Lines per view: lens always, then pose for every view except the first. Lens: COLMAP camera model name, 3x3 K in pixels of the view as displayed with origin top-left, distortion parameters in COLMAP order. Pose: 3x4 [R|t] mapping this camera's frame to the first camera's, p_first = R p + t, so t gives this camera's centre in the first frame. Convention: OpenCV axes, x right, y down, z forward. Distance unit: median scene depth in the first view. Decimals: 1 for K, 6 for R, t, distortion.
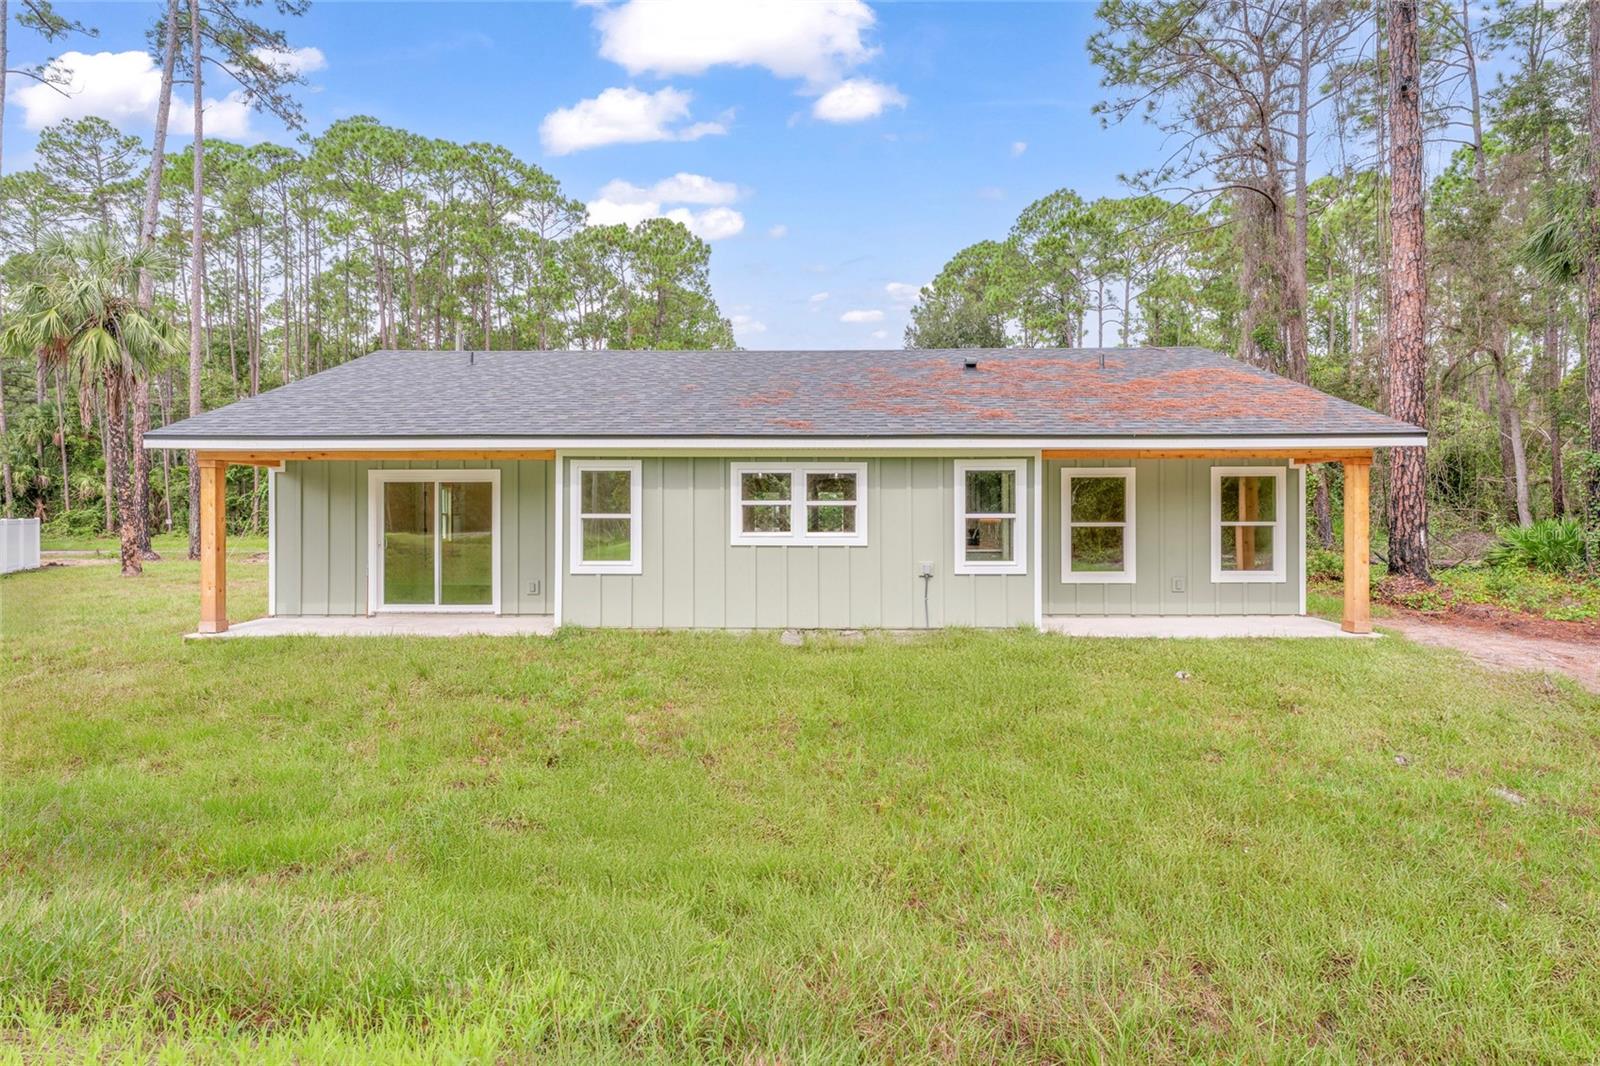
lens RADIAL K [[747.5, 0, 801.8], [0, 747.5, 512.1], [0, 0, 1]] dist [0.000189, 0.000355]
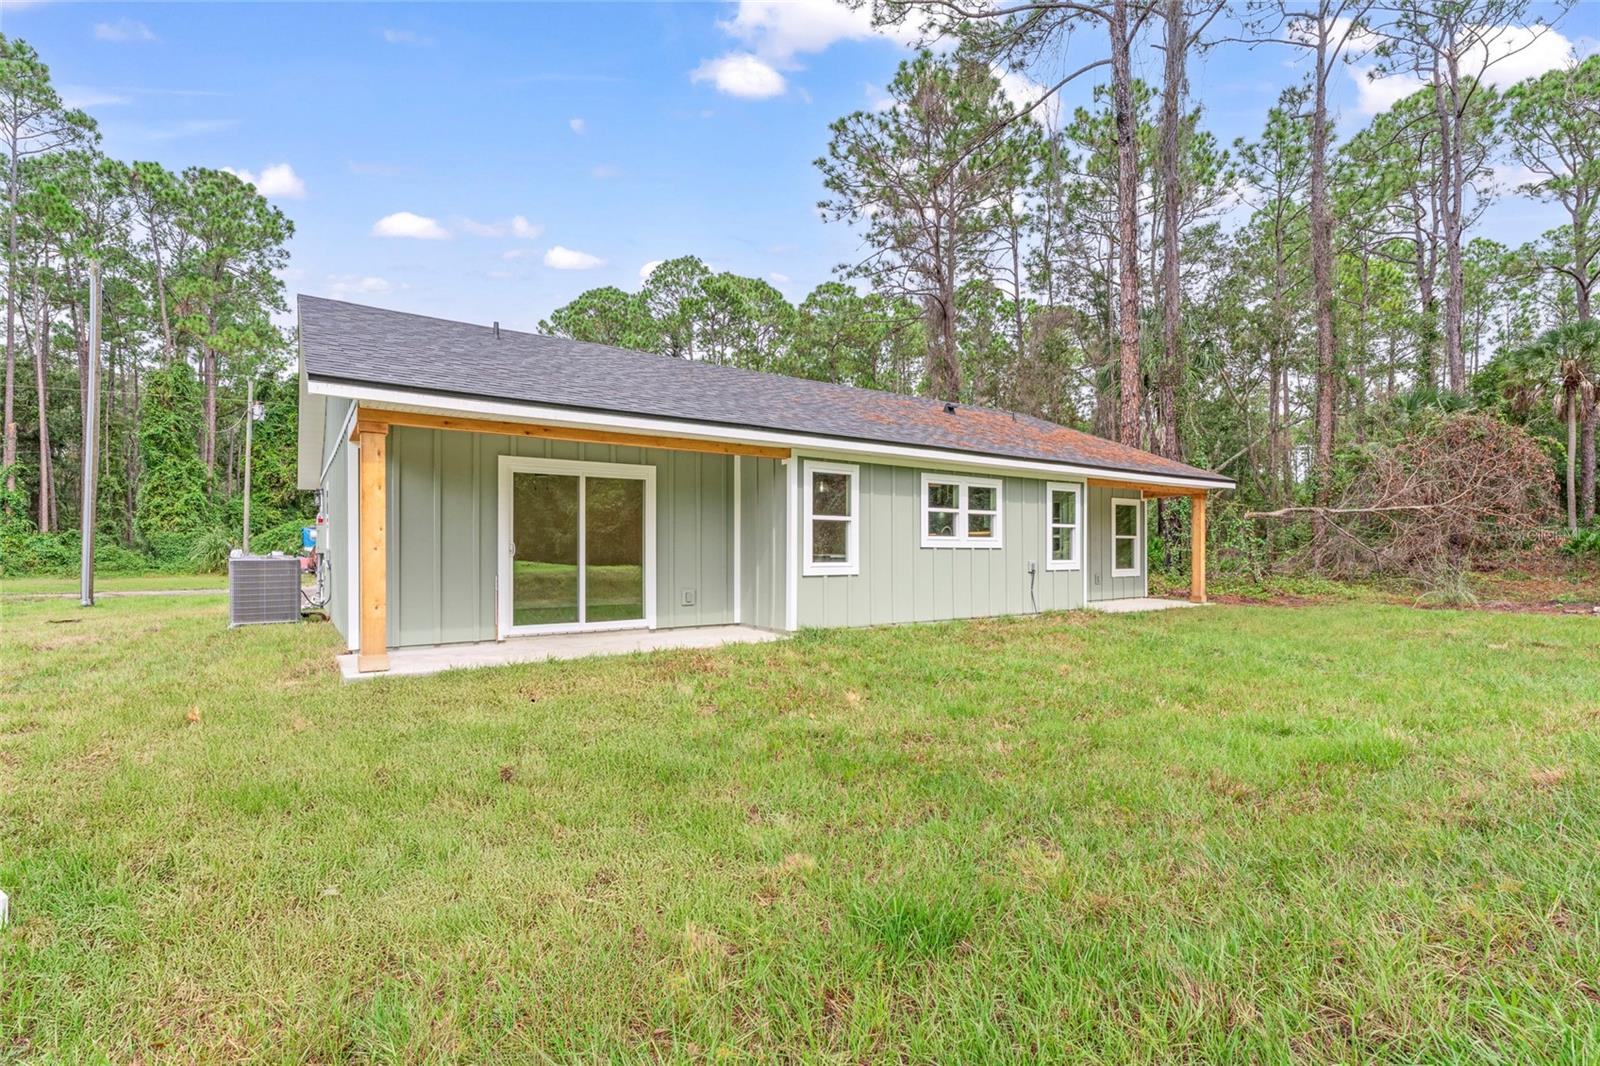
lens RADIAL K [[715.4, 0, 798.8], [0, 715.4, 553.7], [0, 0, 1]] dist [-0.000543, 0.000382]
pose [[0.818958, -0.001791, 0.573851, -0.801270], [0.000309, 0.999996, 0.002681, 0.047736], [-0.573854, -0.002018, 0.818955, 0.218870]]
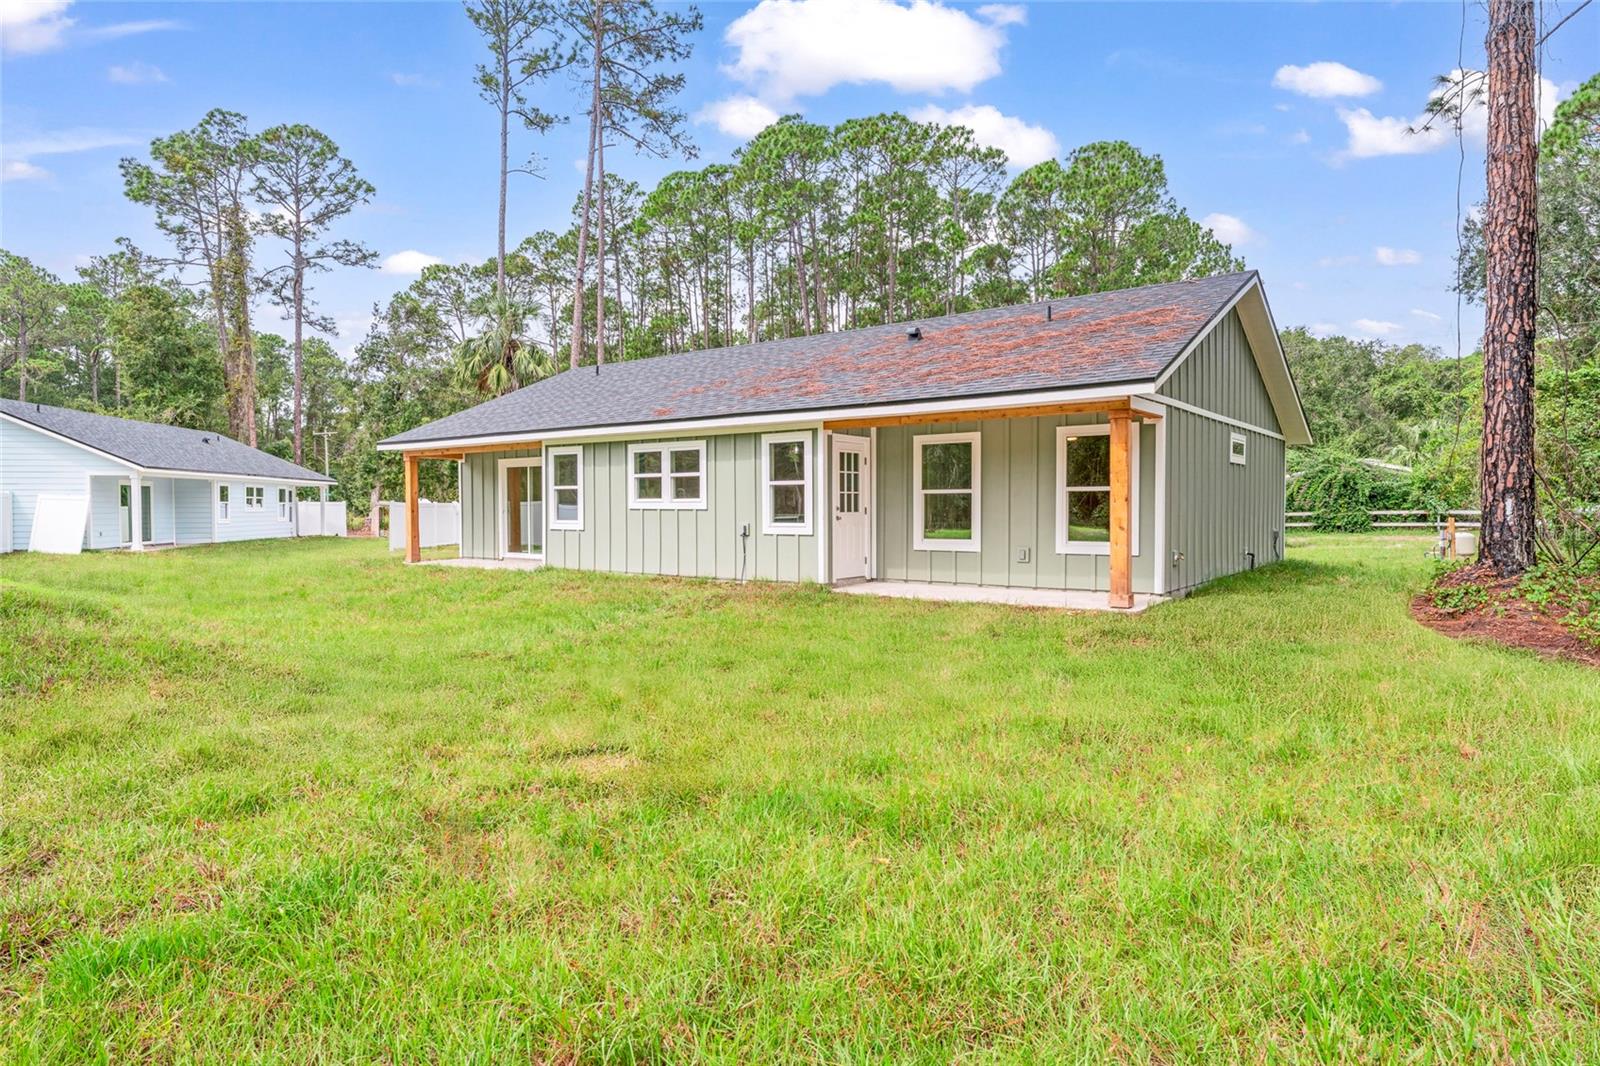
lens RADIAL K [[918.8, 0, 800.0], [0, 918.8, 533.0], [0, 0, 1]] dist [-0.003682, -0.000456]
pose [[0.804516, 0.015474, -0.593730, 1.019669], [0.002135, 0.999579, 0.028945, 0.038178], [0.593928, -0.024554, 0.804144, -0.097223]]
